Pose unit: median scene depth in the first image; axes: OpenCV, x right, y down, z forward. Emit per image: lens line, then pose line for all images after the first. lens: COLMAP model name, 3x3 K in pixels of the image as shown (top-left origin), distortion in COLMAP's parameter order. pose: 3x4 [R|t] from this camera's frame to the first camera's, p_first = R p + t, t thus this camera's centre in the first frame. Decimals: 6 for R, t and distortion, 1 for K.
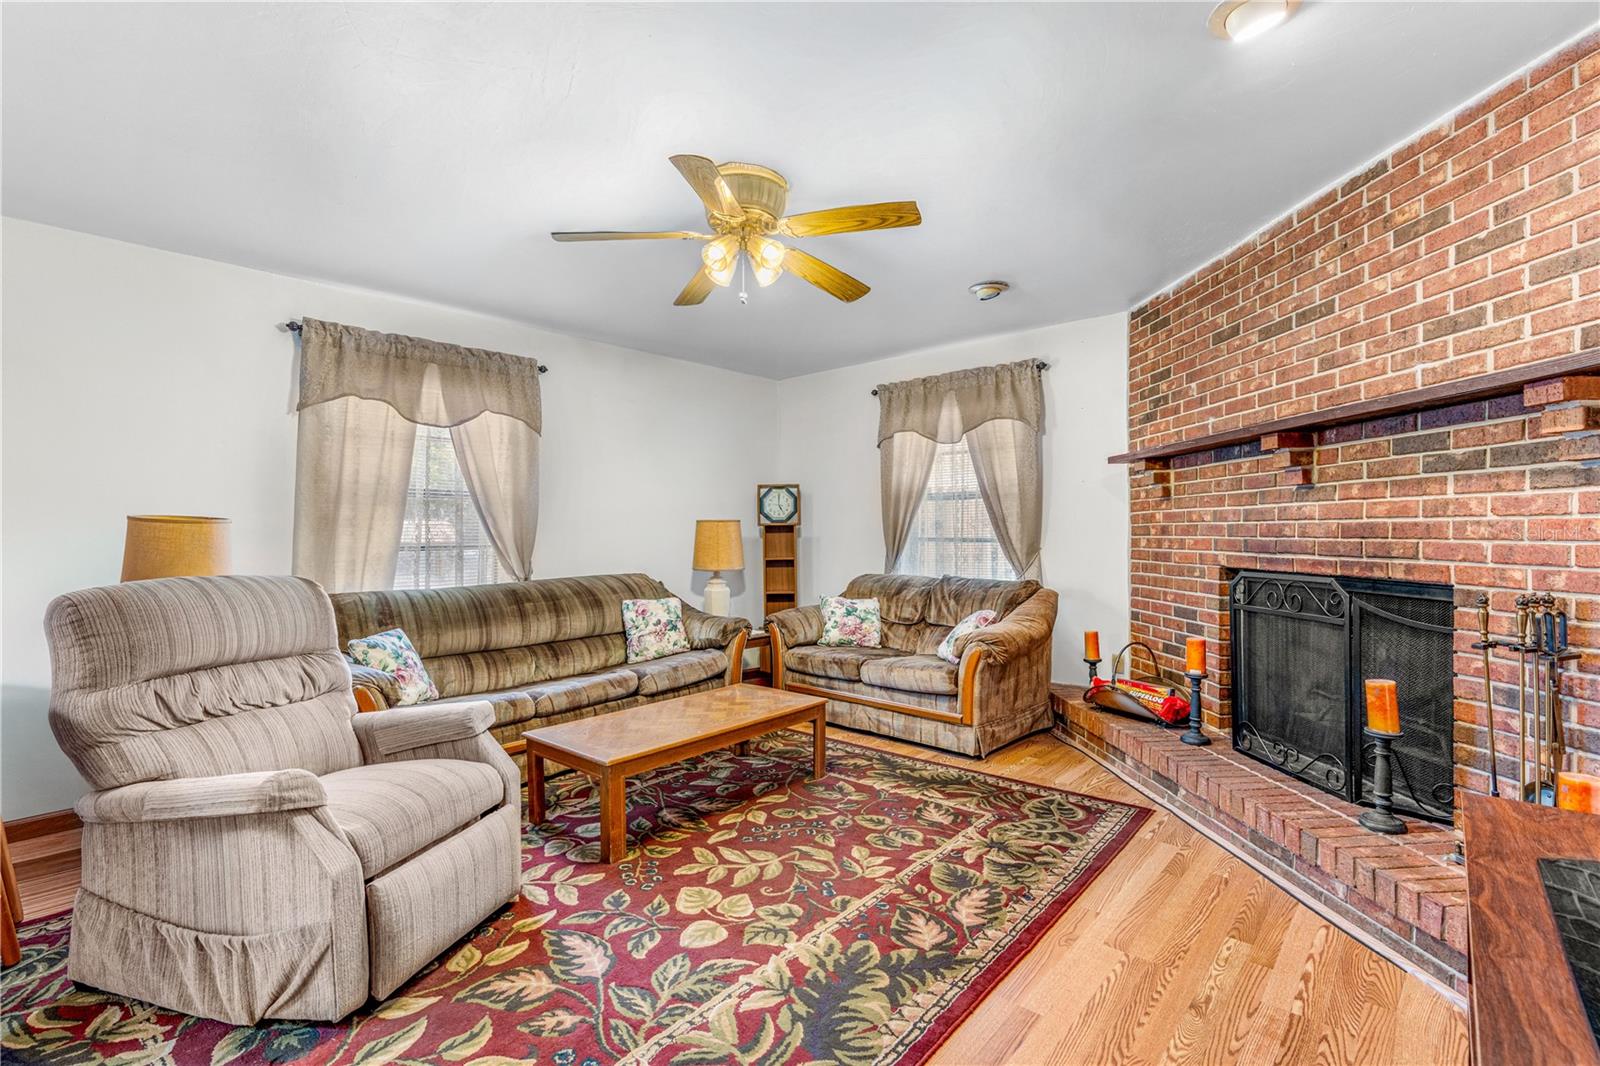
lens RADIAL K [[737.9, 0, 801.4], [0, 737.9, 543.1], [0, 0, 1]] dist [-0.003438, -0.000248]
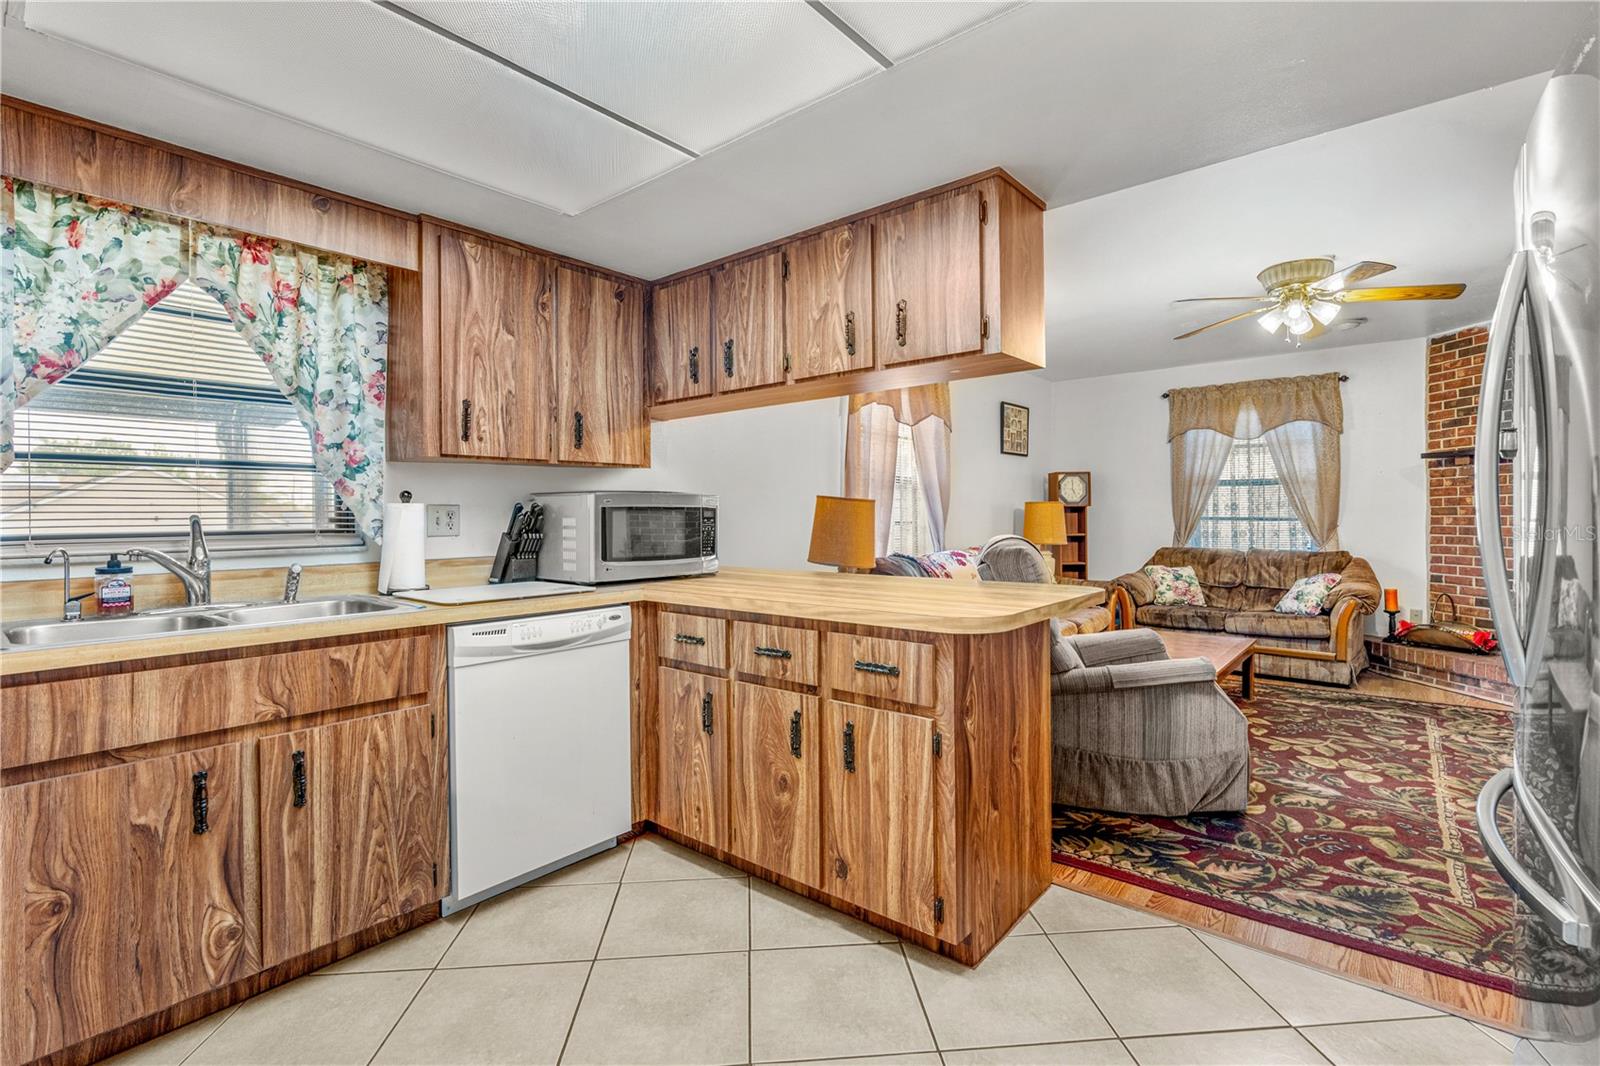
lens RADIAL K [[748.6, 0, 798.2], [0, 748.6, 524.9], [0, 0, 1]] dist [-0.002812, 0.000211]
pose [[0.999533, 0.002418, 0.030457, -0.649934], [-0.002350, 0.999995, -0.002272, 0.011616], [-0.030463, 0.002199, 0.999533, -0.237442]]
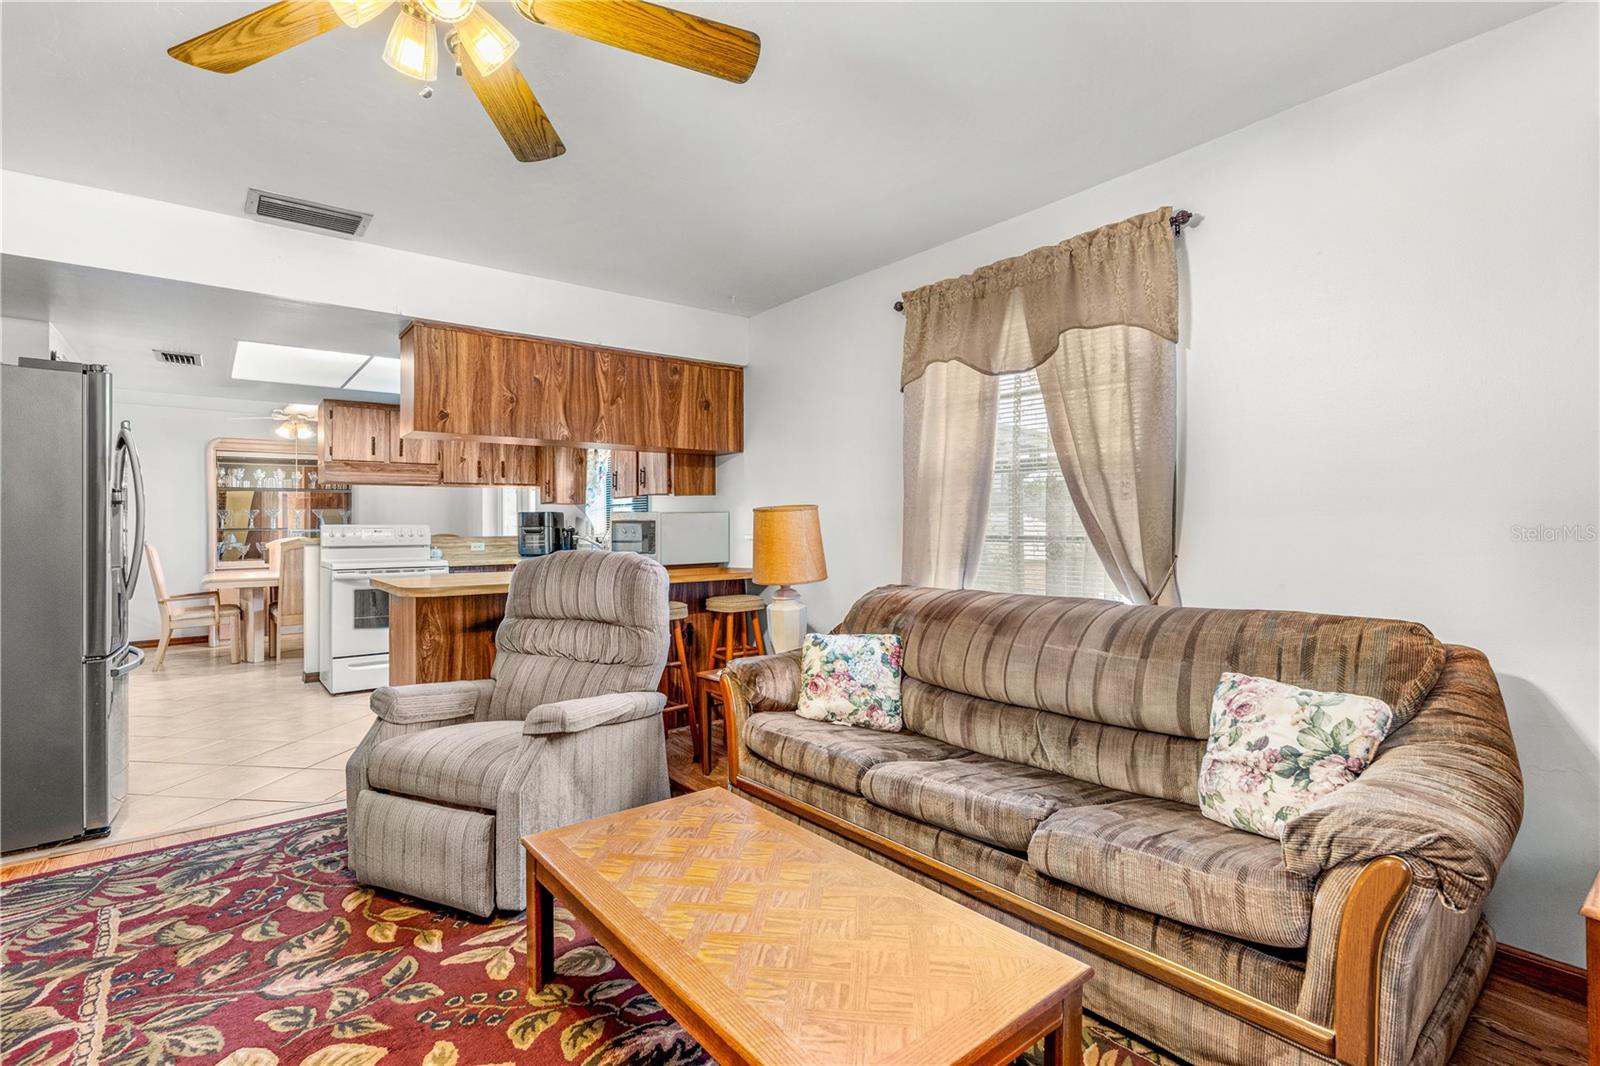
lens RADIAL K [[748.6, 0, 798.2], [0, 748.6, 524.9], [0, 0, 1]] dist [-0.002812, 0.000211]
pose [[-0.176997, 0.013046, -0.984125, 0.244088], [-0.004241, 0.999893, 0.014018, -0.015159], [0.984202, 0.006655, -0.176923, 0.821796]]
